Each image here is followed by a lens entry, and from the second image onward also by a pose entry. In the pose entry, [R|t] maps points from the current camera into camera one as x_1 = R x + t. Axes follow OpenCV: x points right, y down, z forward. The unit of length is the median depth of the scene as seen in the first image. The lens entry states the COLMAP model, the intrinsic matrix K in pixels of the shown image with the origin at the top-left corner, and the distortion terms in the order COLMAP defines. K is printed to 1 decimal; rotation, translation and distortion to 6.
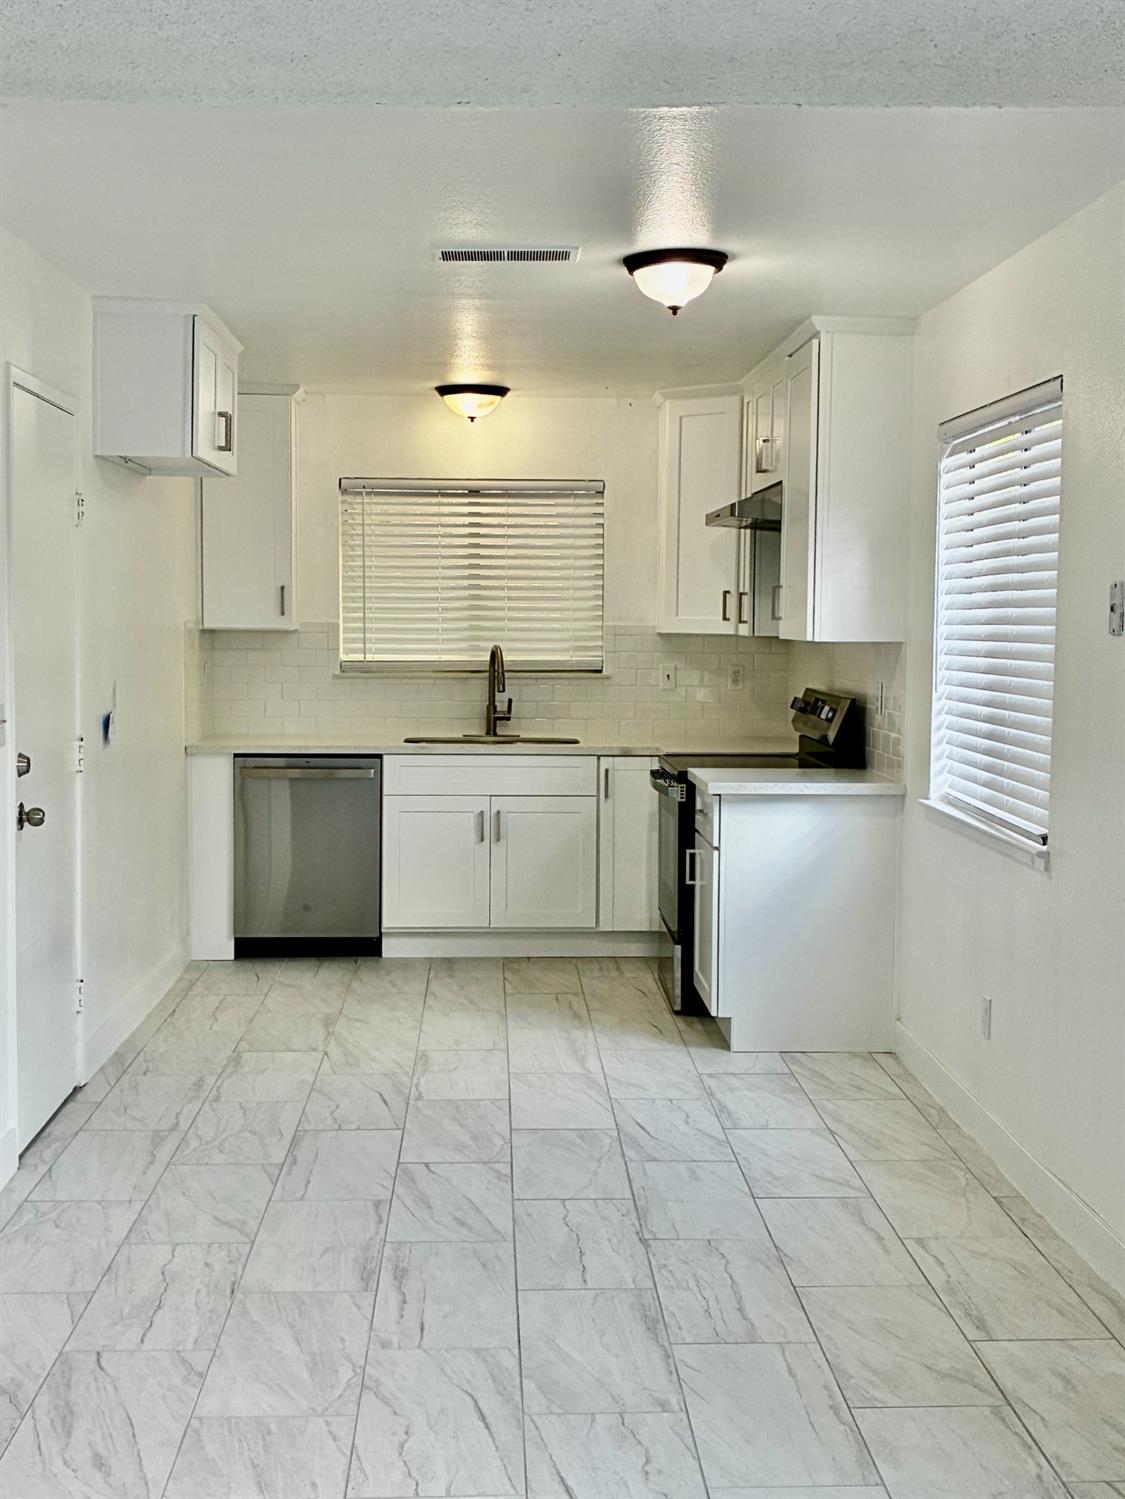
lens RADIAL K [[1809.4, 0, 562.5], [0, 1809.4, 749.5], [0, 0, 1]] dist [0.135955, -0.431678]
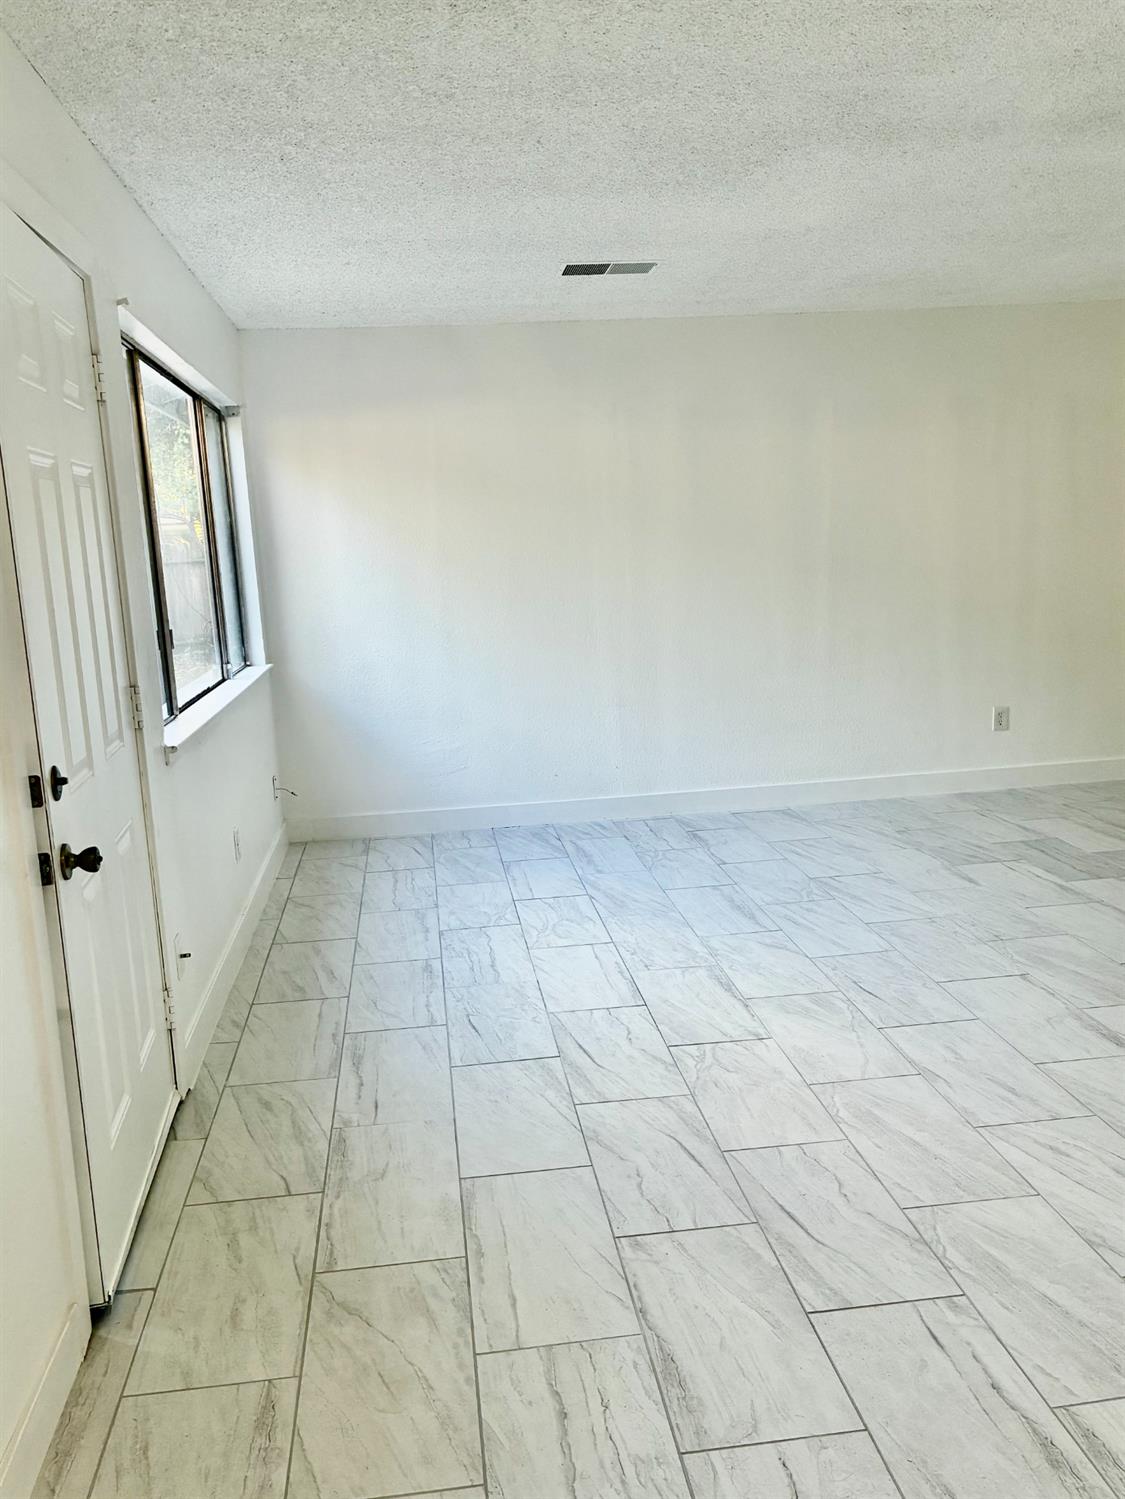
lens RADIAL K [[1238.8, 0, 552.1], [0, 1238.8, 747.1], [0, 0, 1]] dist [0.028672, 0.000442]
pose [[-0.996123, 0.054962, -0.068694, 0.073000], [0.036916, 0.969897, 0.240703, -0.056735], [0.079855, 0.237233, -0.968165, 0.858709]]
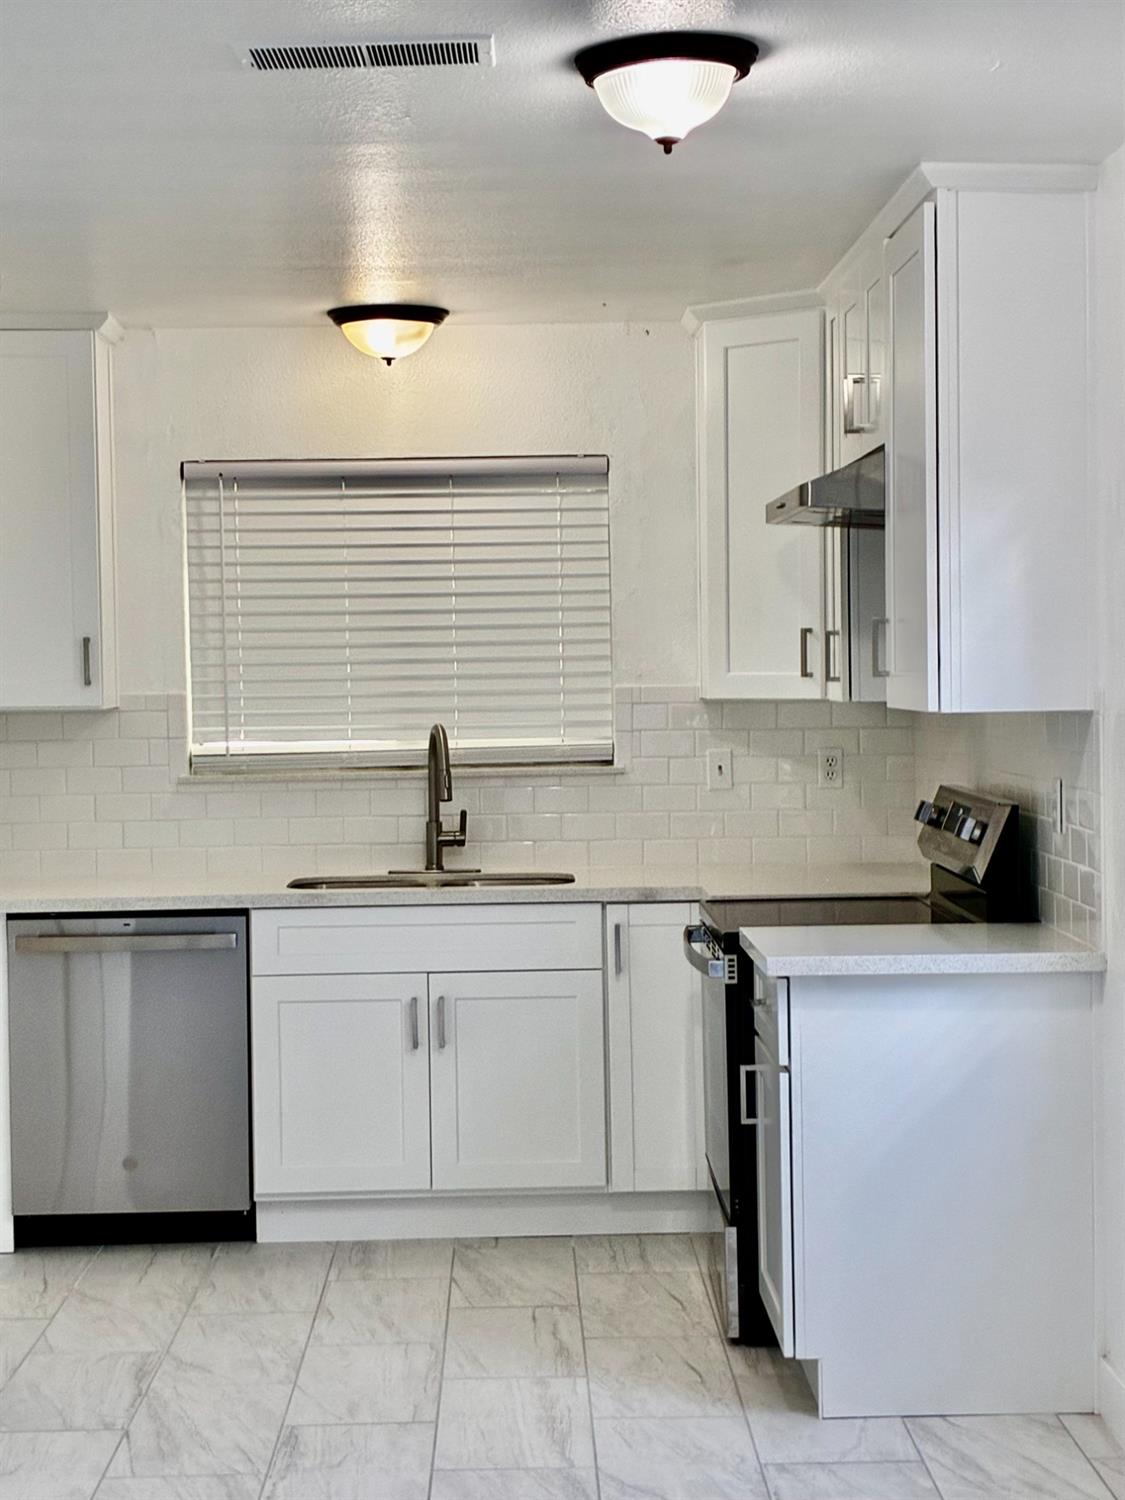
lens RADIAL K [[2608.6, 0, 566.7], [0, 2608.6, 781.1], [0, 0, 1]] dist [0.237916, -1.454661]
pose [[0.999458, -0.023122, -0.023451, 0.034009], [0.022439, 0.999328, -0.028988, -0.014492], [0.024106, 0.028446, 0.999305, 0.137951]]
